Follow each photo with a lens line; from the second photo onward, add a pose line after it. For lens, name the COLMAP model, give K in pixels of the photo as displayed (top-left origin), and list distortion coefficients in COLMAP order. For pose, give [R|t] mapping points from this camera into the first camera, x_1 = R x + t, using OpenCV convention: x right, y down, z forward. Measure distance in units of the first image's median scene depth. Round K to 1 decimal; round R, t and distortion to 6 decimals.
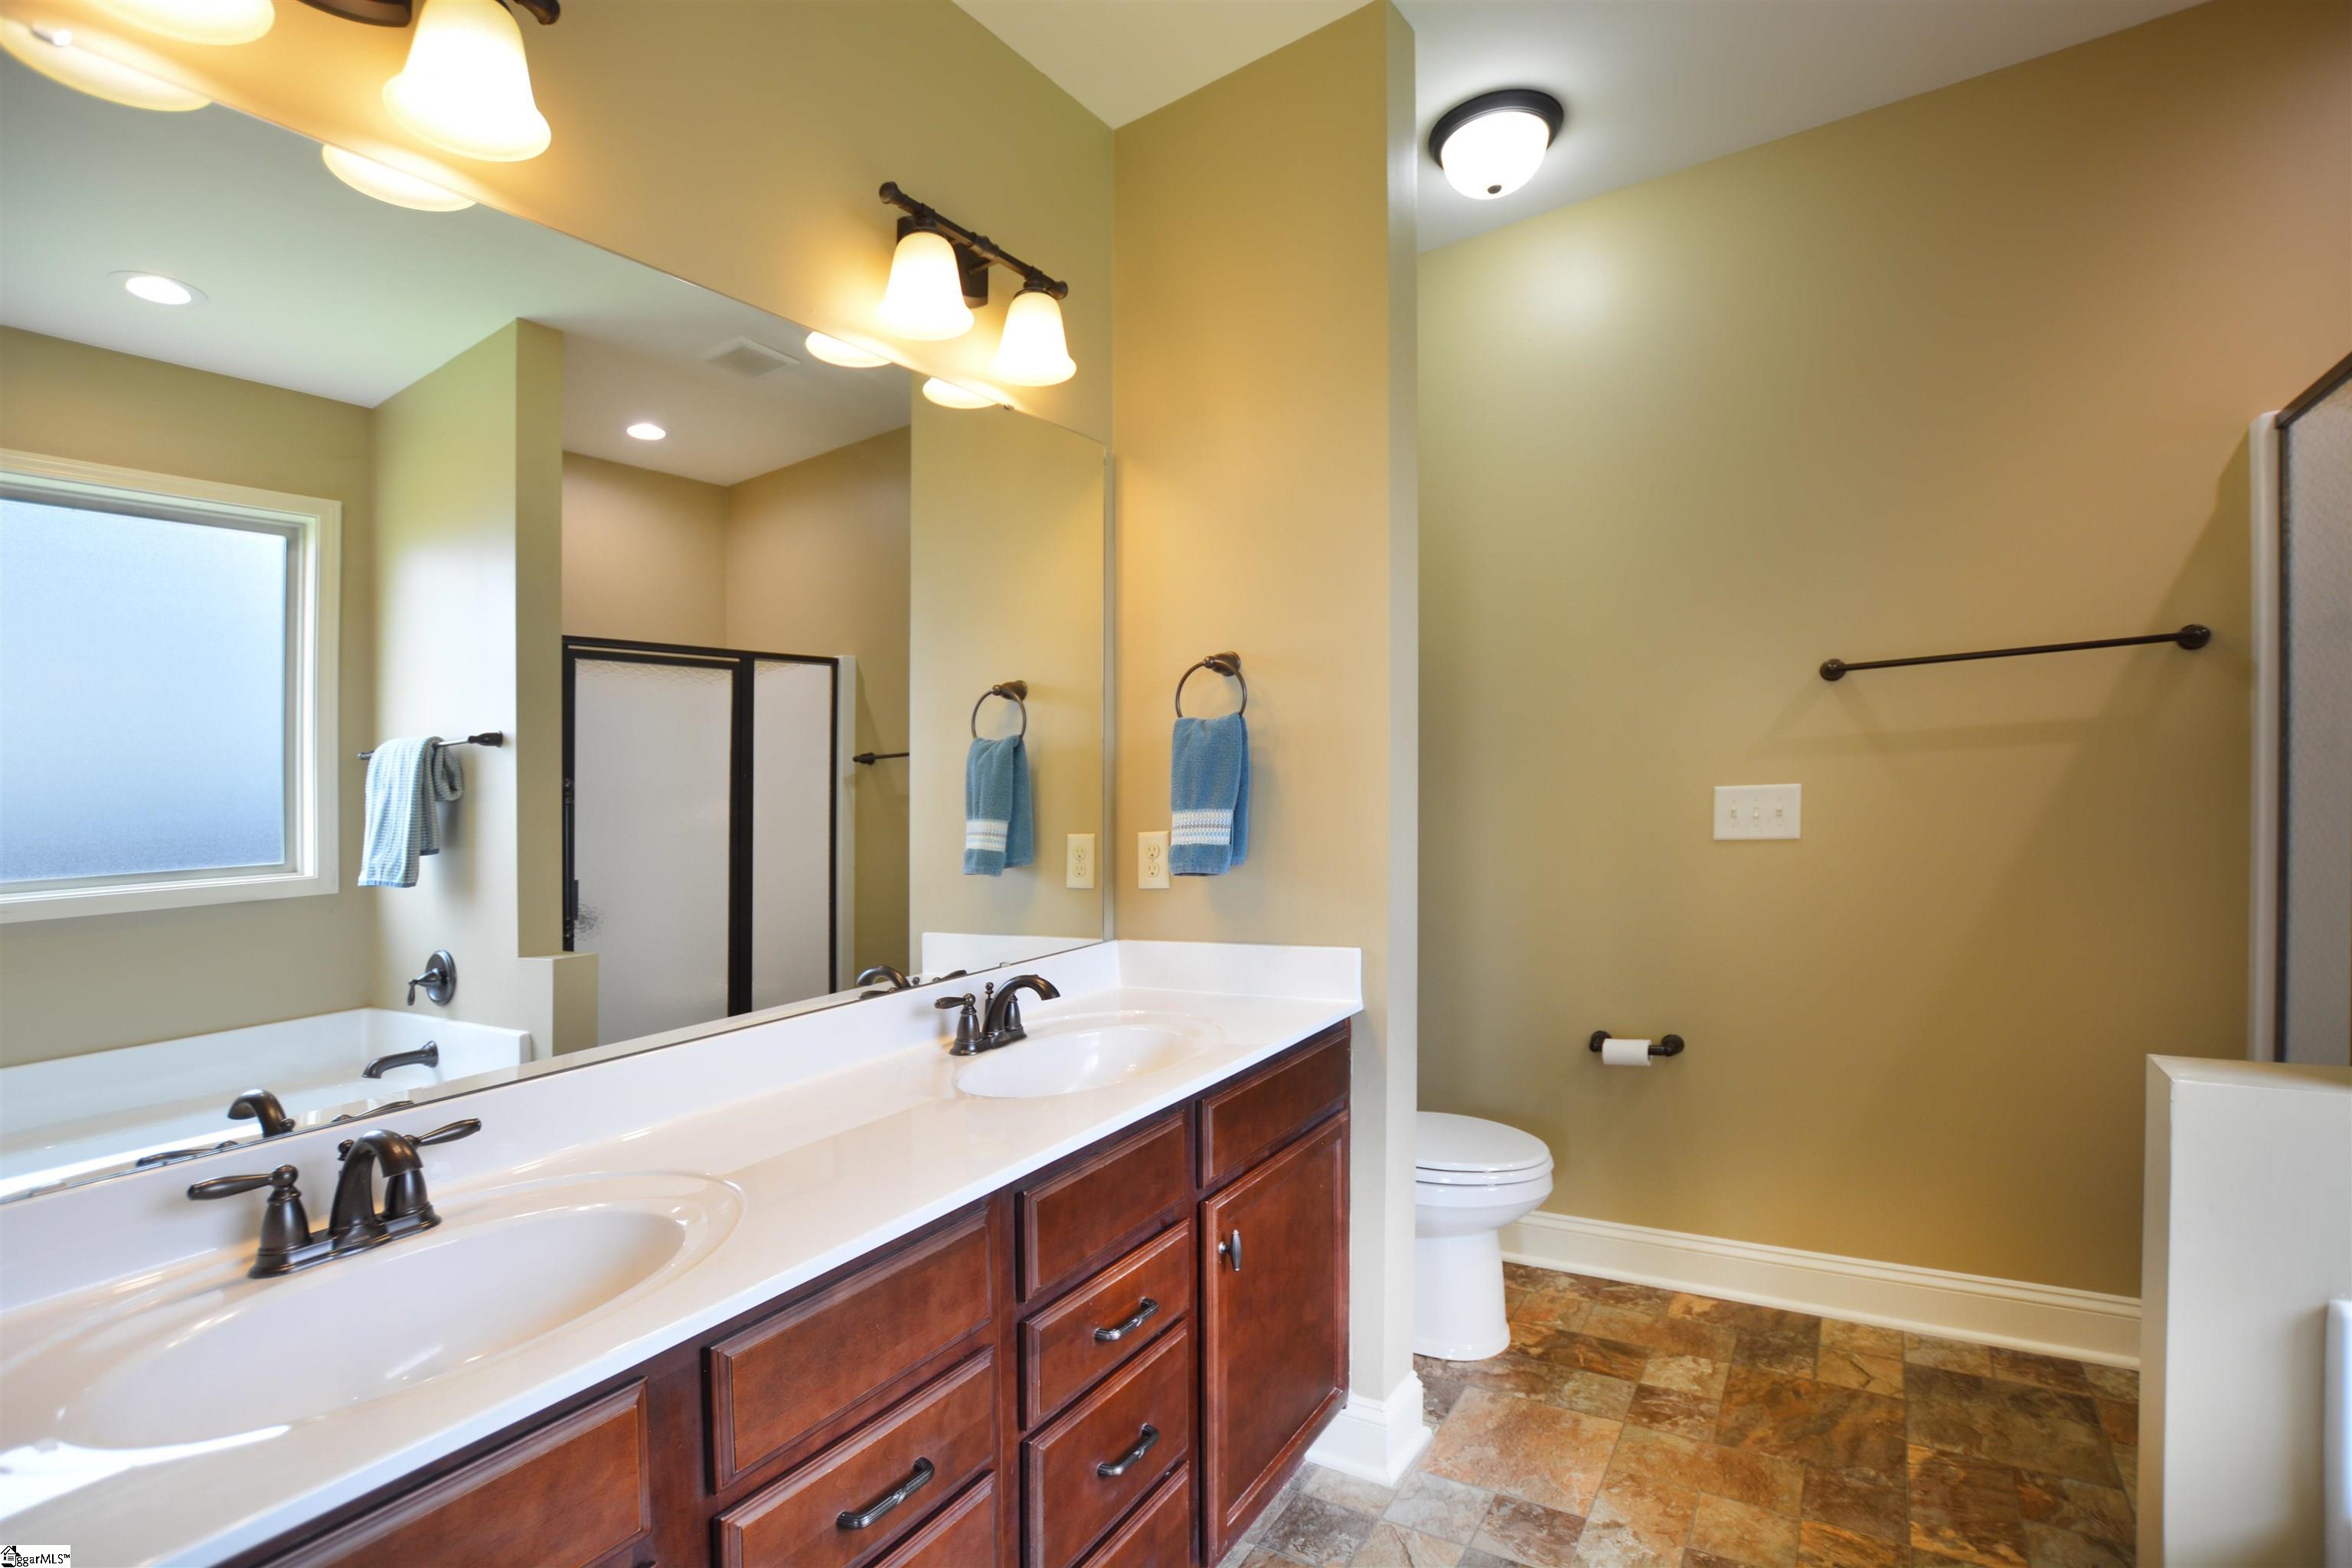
lens RADIAL K [[1061.6, 0, 1166.5], [0, 1061.6, 861.9], [0, 0, 1]] dist [-0.038937, 0.008782]
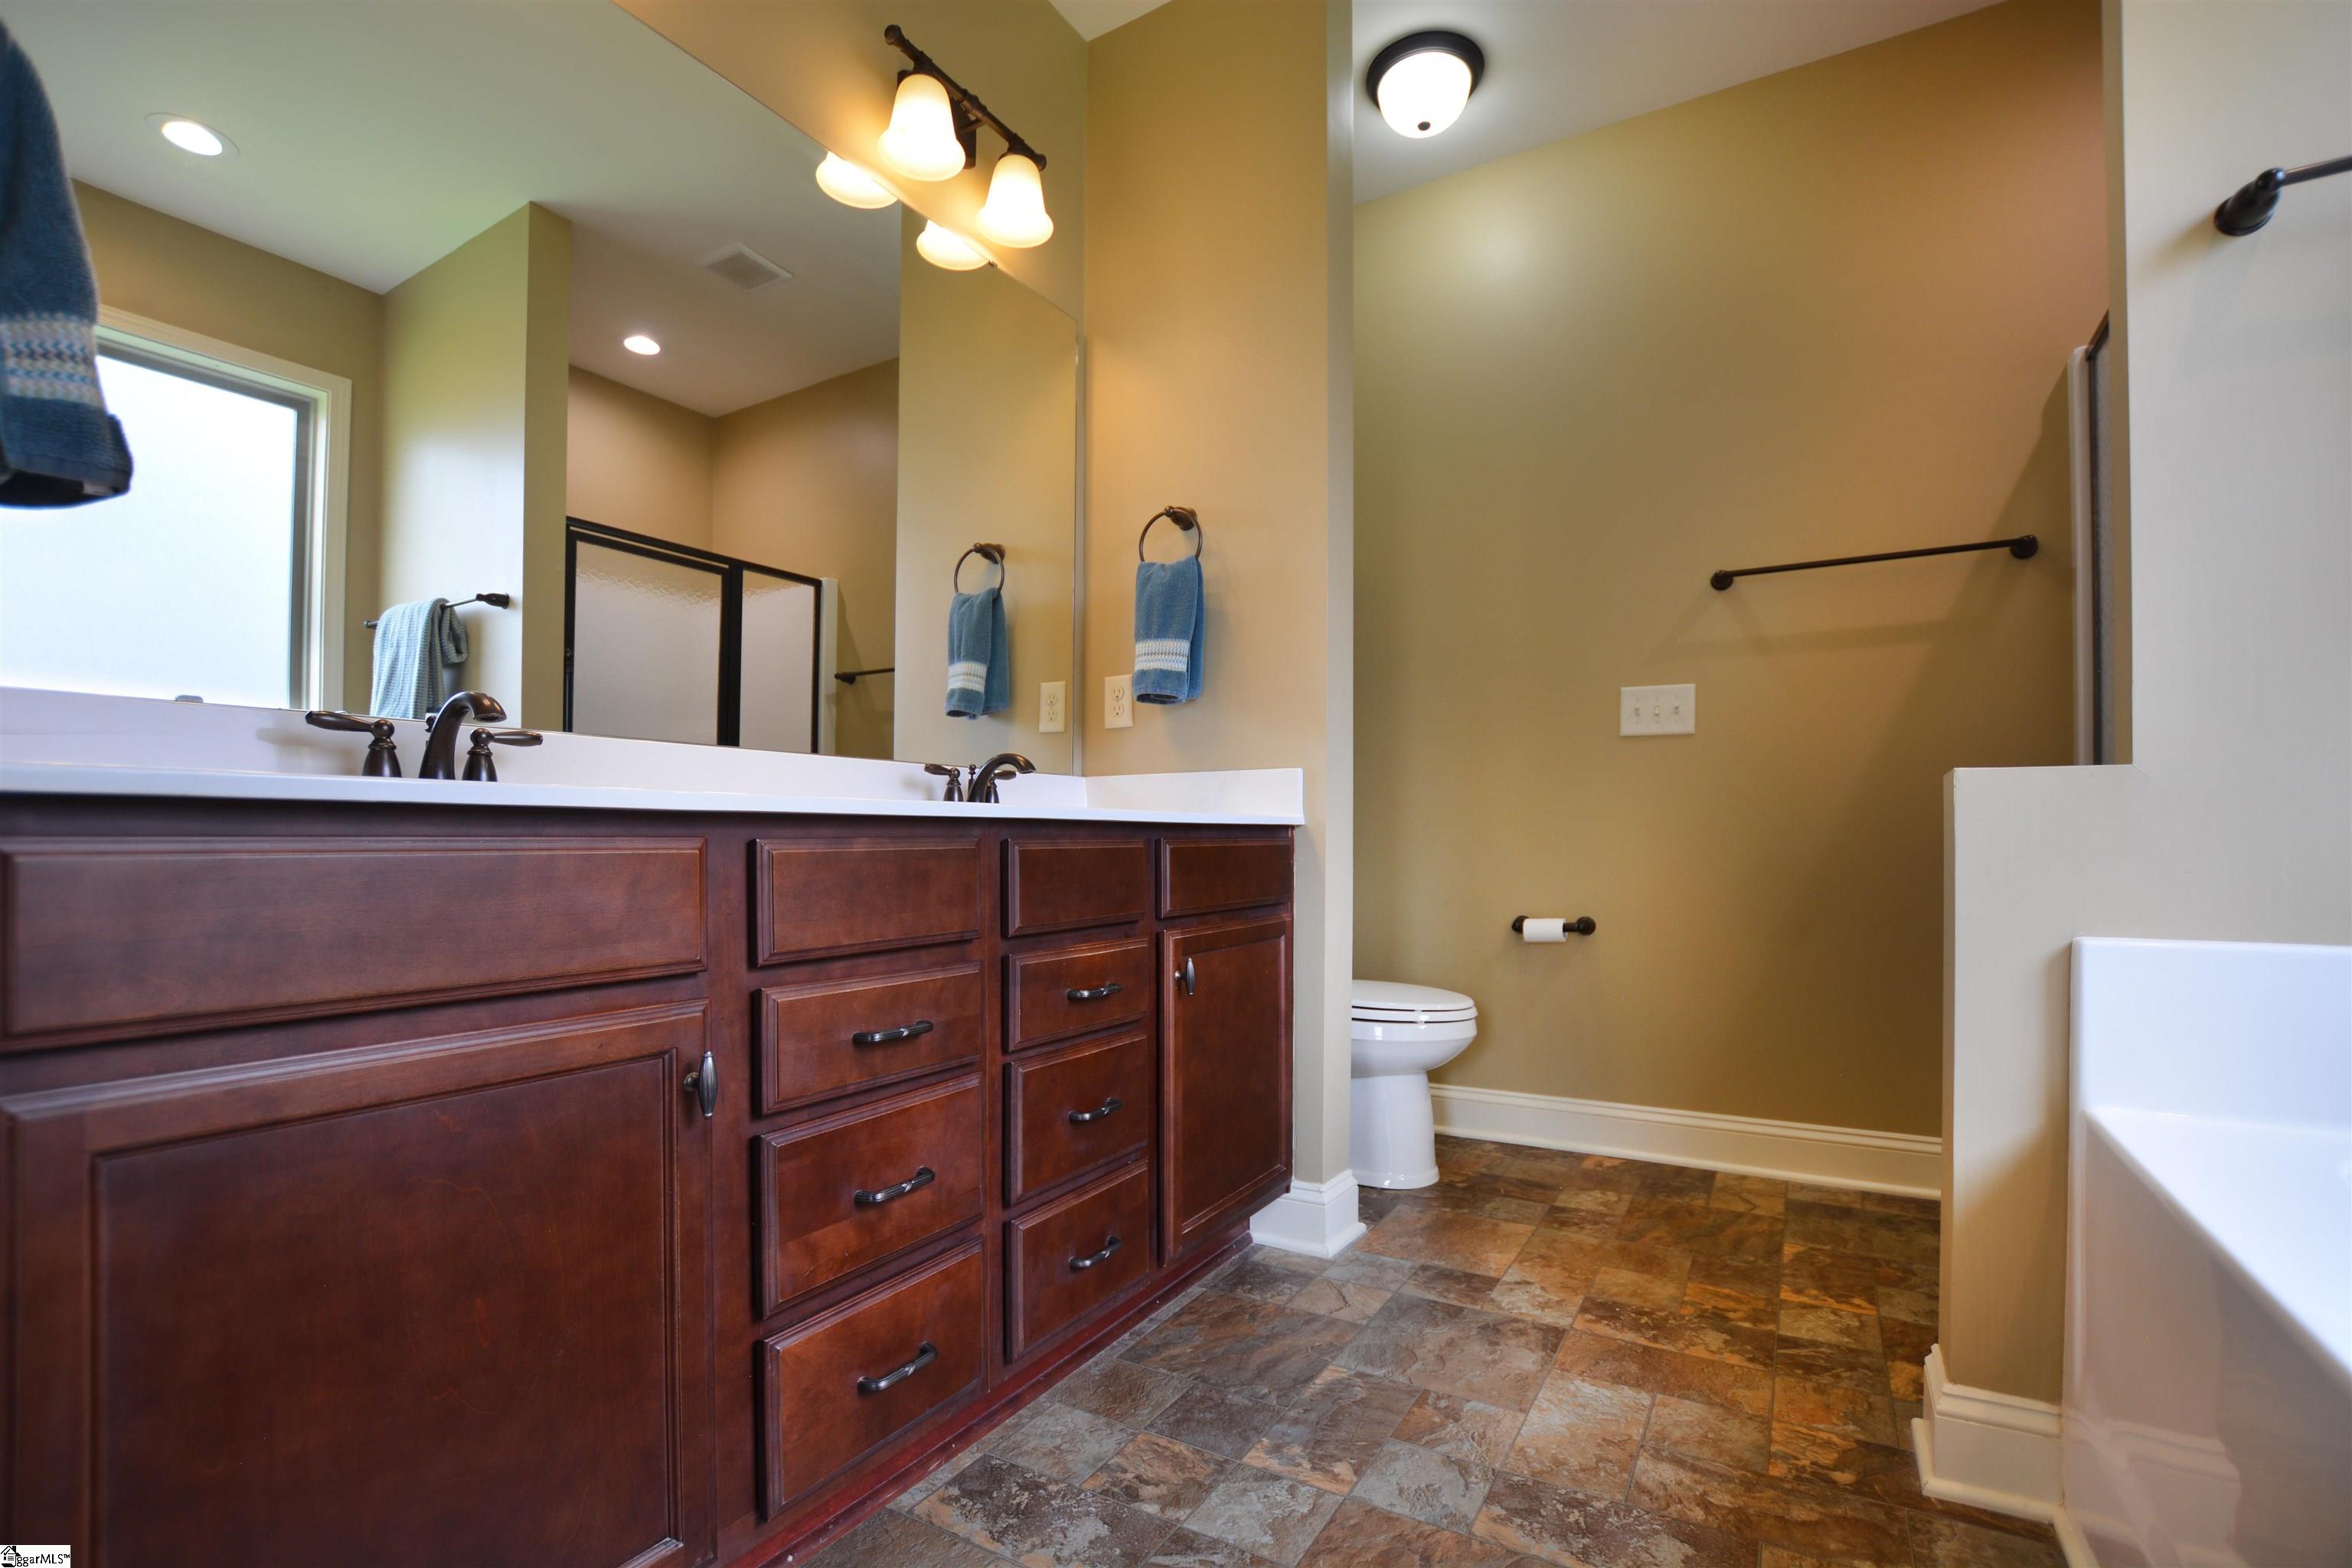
lens RADIAL K [[1005.8, 0, 1185.5], [0, 1005.8, 828.6], [0, 0, 1]] dist [-0.026997, 0.000789]
pose [[0.998384, 0.004532, 0.056644, -0.000838], [-0.004173, 0.999971, -0.006447, 0.136162], [-0.056672, 0.006200, 0.998374, -0.056713]]
